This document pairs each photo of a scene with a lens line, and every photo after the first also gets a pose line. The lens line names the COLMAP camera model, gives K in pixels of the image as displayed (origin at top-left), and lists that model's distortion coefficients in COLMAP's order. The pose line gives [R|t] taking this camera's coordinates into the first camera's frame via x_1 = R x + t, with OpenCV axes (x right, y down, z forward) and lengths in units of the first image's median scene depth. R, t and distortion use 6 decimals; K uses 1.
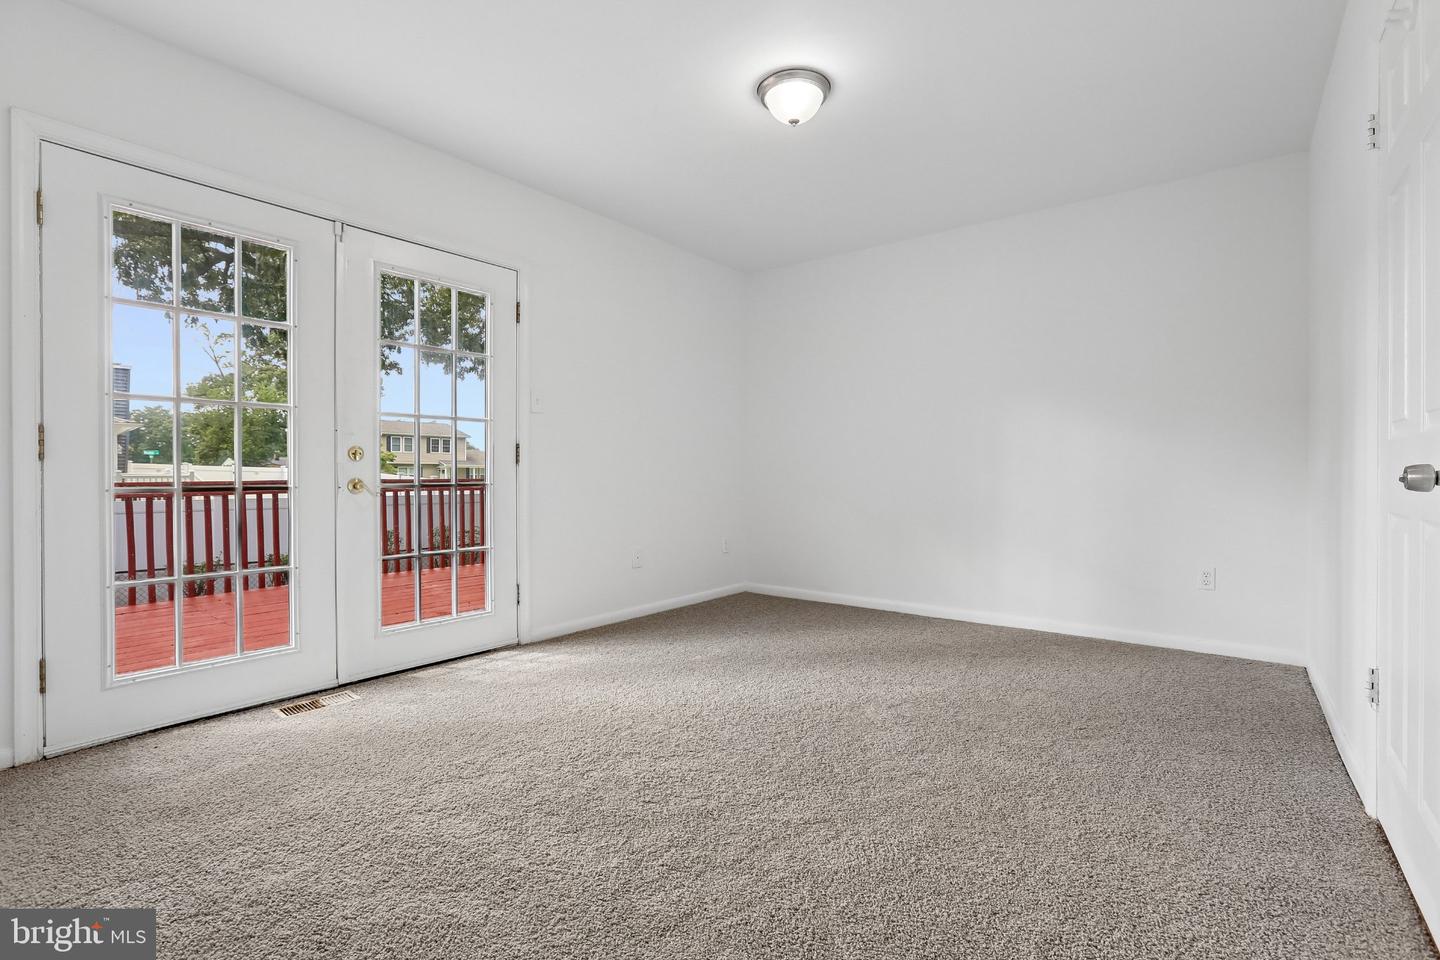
lens RADIAL K [[651.5, 0, 720.0], [0, 651.5, 480.0], [0, 0, 1]] dist [0.000202, 0.000067]
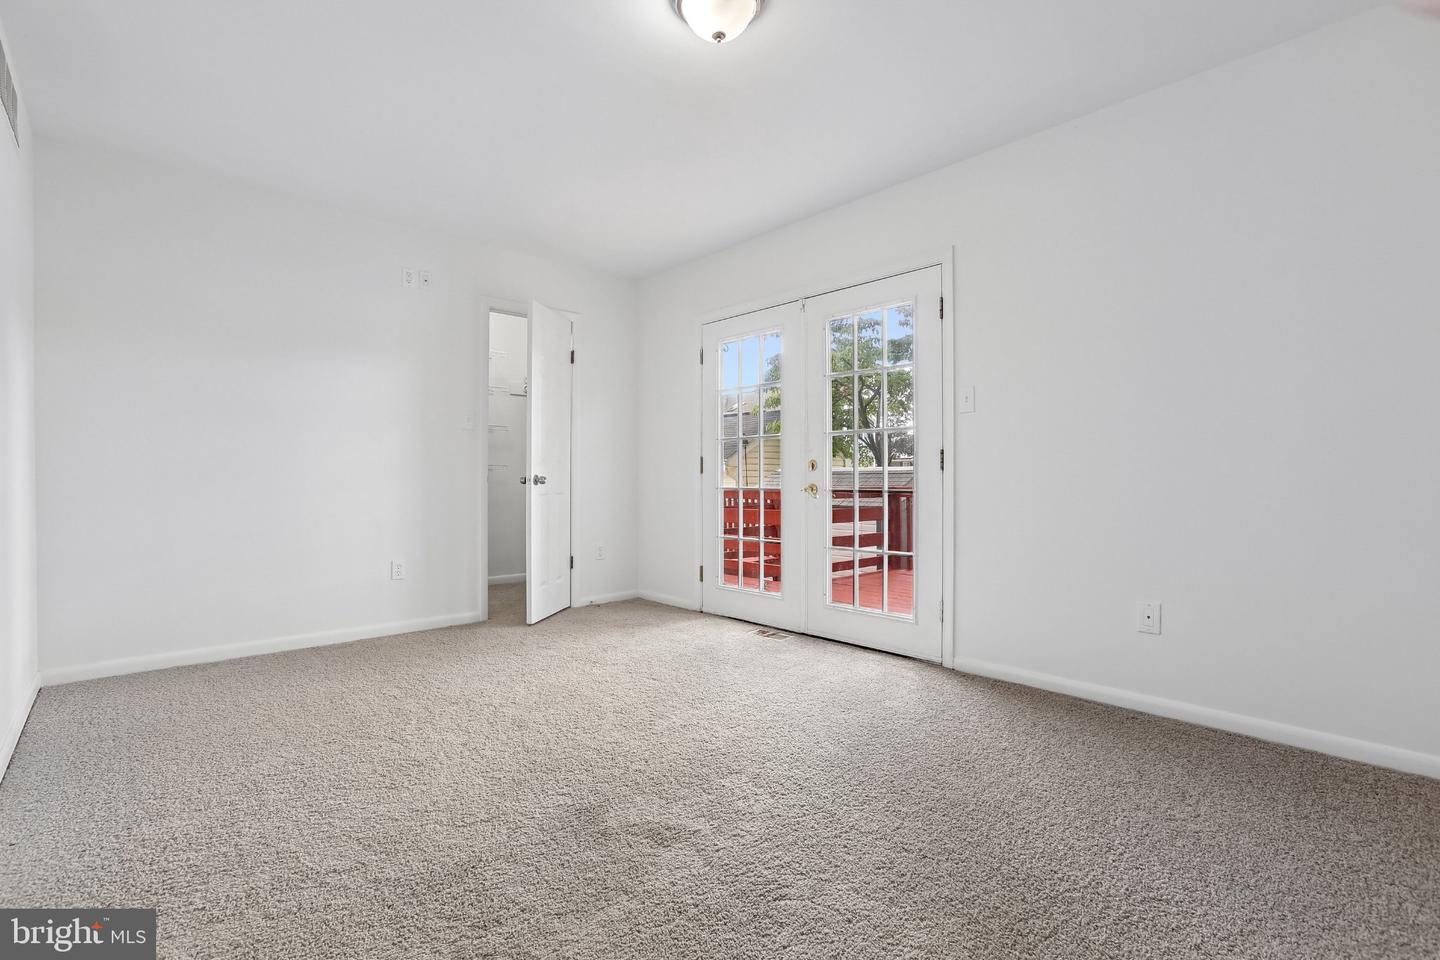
lens RADIAL K [[651.5, 0, 720.0], [0, 651.5, 480.0], [0, 0, 1]] dist [0.000202, 0.000067]
pose [[-0.148592, 0.000290, -0.988899, 0.688198], [-0.008641, 0.999961, 0.001592, -0.010297], [0.988861, 0.008781, -0.148584, 0.865972]]
